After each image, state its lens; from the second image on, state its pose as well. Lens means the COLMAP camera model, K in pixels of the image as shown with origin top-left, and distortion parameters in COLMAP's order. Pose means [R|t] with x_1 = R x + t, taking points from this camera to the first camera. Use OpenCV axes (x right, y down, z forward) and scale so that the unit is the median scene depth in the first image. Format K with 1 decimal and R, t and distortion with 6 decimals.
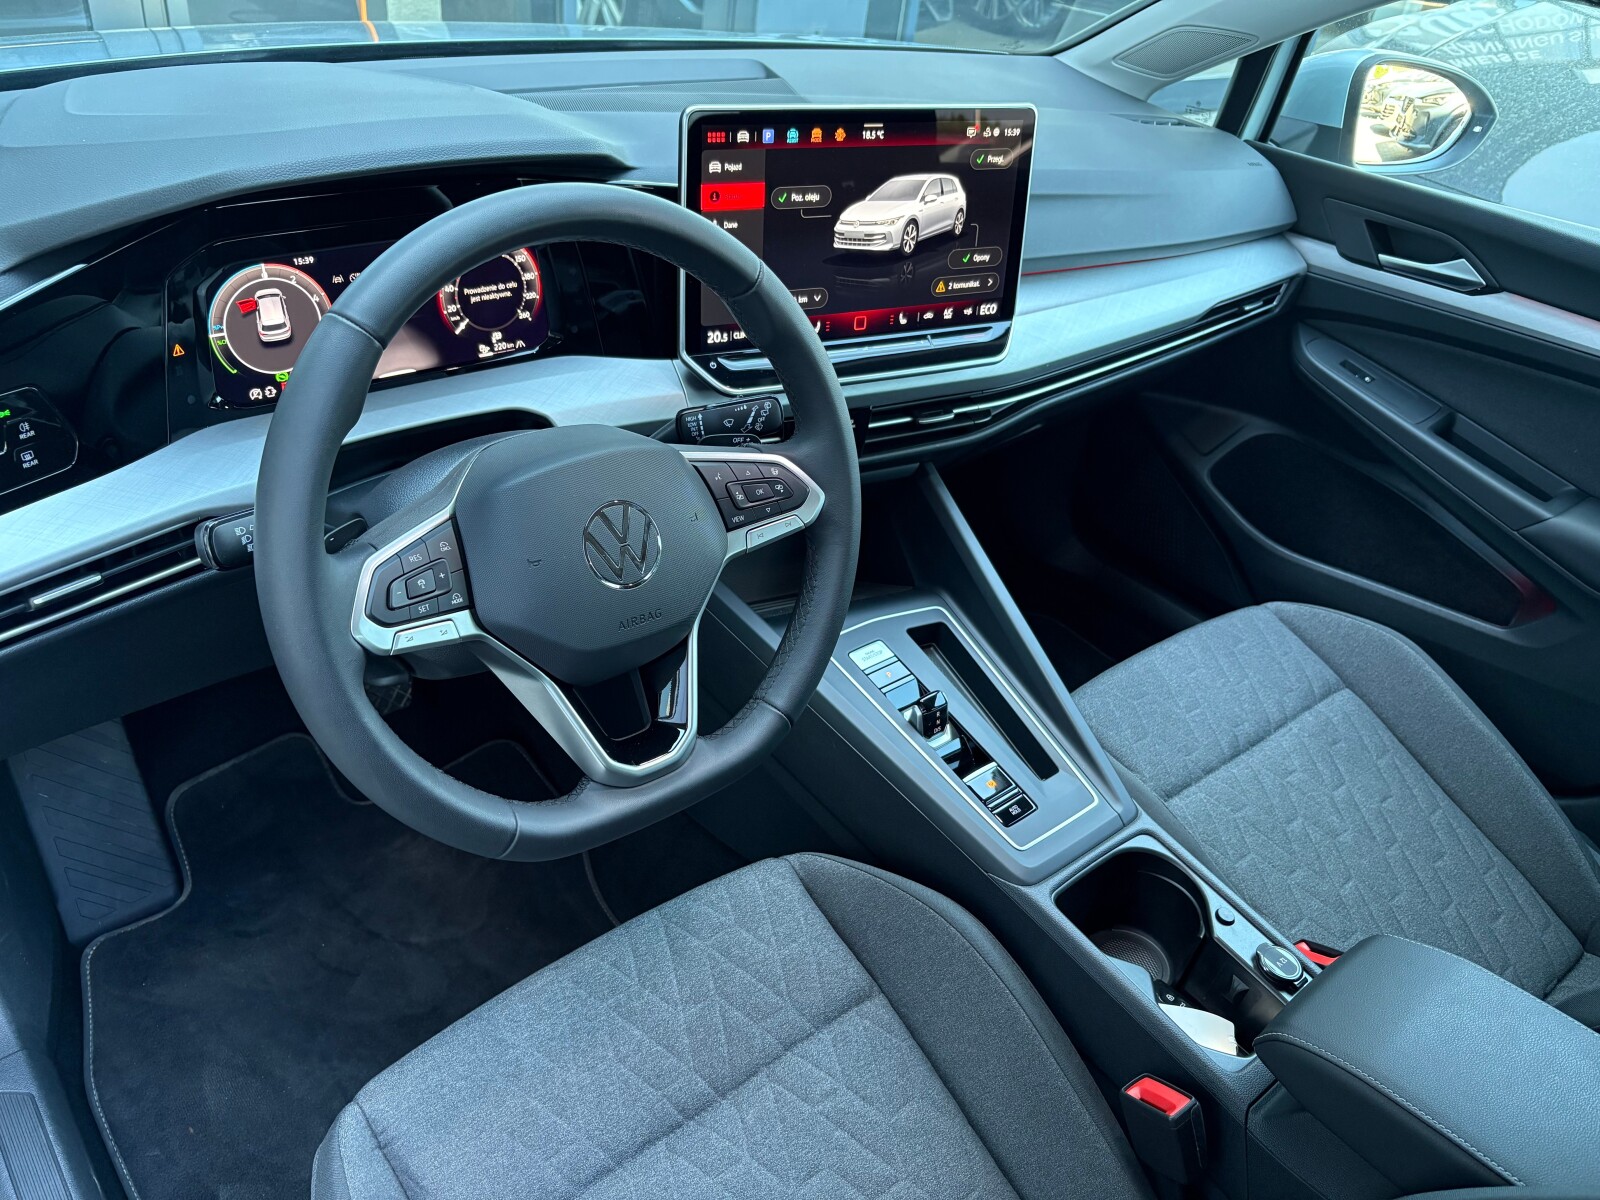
lens RADIAL K [[1211.6, 0, 798.1], [0, 1211.6, 599.1], [0, 0, 1]] dist [-0.006980, -0.007070]
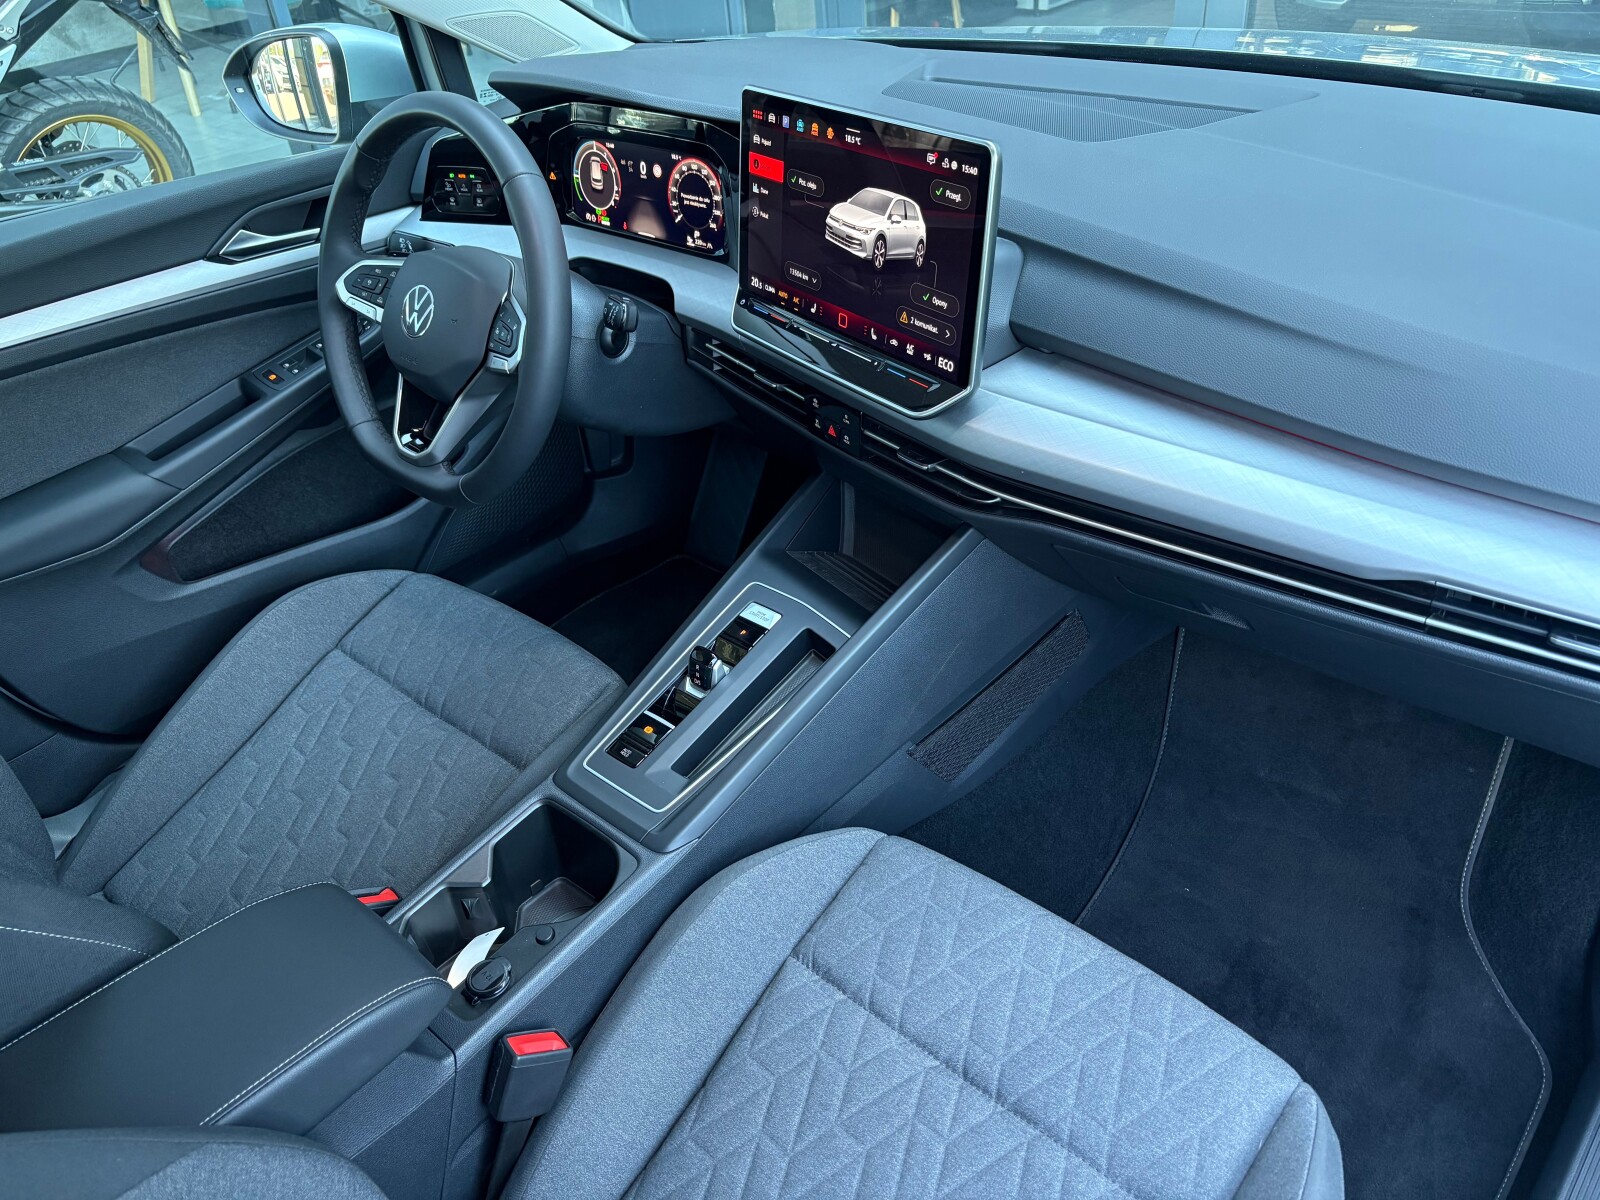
lens RADIAL K [[1211.6, 0, 797.9], [0, 1211.6, 599.6], [0, 0, 1]] dist [-0.006980, -0.007070]
pose [[0.122977, 0.465717, -0.876347, 1.091697], [-0.475761, 0.802628, 0.359777, -0.402221], [0.870935, 0.372688, 0.320275, 0.748765]]
